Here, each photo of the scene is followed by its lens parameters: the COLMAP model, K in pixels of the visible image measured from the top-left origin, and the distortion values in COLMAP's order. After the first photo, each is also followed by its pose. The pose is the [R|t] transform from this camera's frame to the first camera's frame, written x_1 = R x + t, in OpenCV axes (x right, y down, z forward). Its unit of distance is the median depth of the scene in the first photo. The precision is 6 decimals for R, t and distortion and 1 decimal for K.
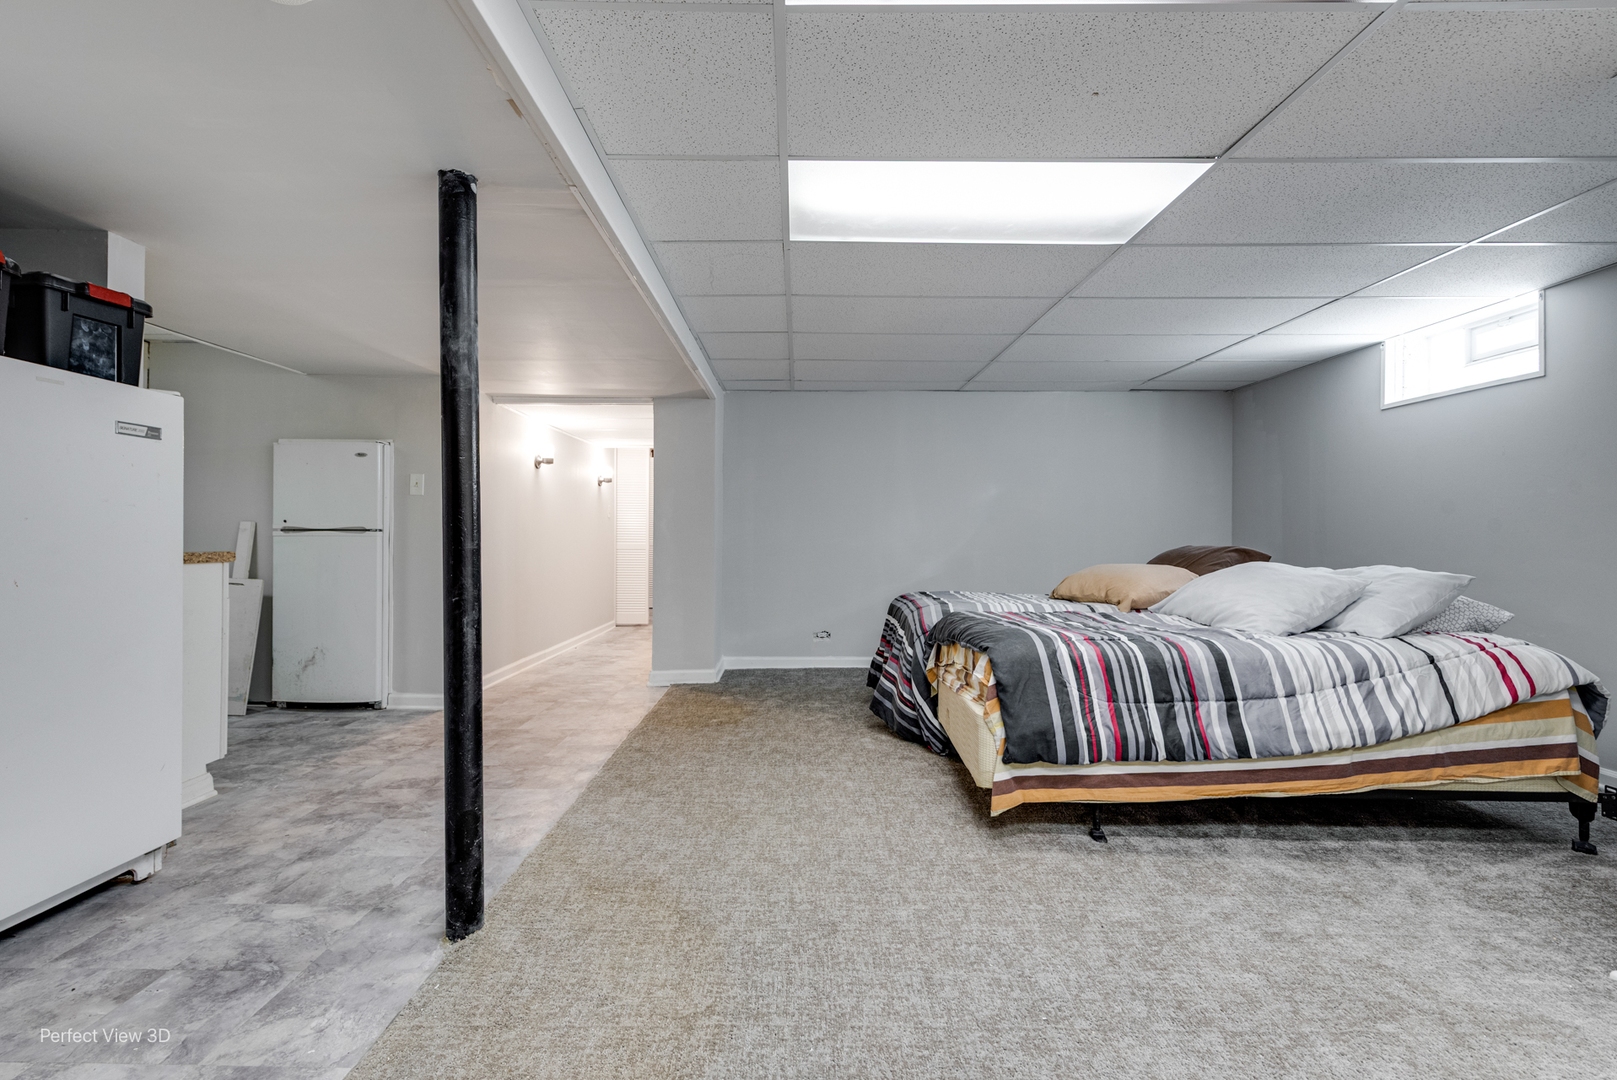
lens RADIAL K [[746.8, 0, 809.1], [0, 746.8, 537.2], [0, 0, 1]] dist [0.000132, -0.000244]
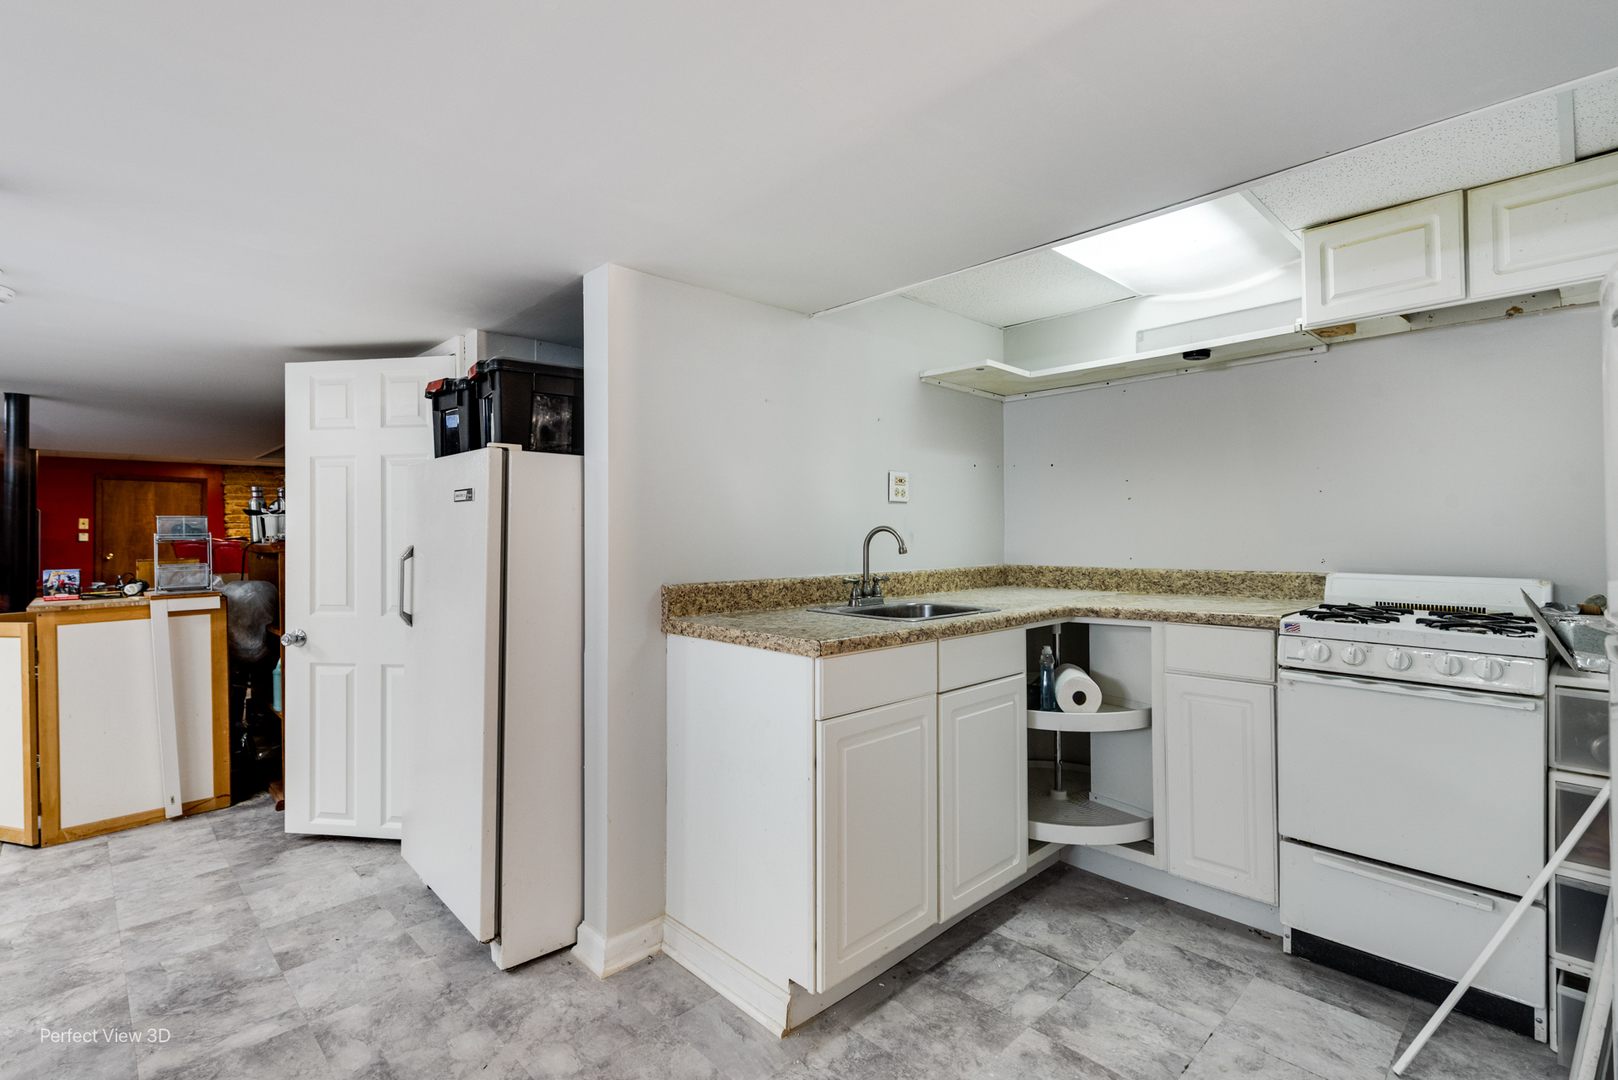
lens RADIAL K [[747.2, 0, 809.2], [0, 747.2, 537.0], [0, 0, 1]] dist [0.000132, -0.000244]
pose [[-0.728897, 0.004631, -0.684608, -0.649305], [0.005576, 0.999984, 0.000827, -0.100991], [0.684601, -0.003215, -0.728911, 2.397080]]
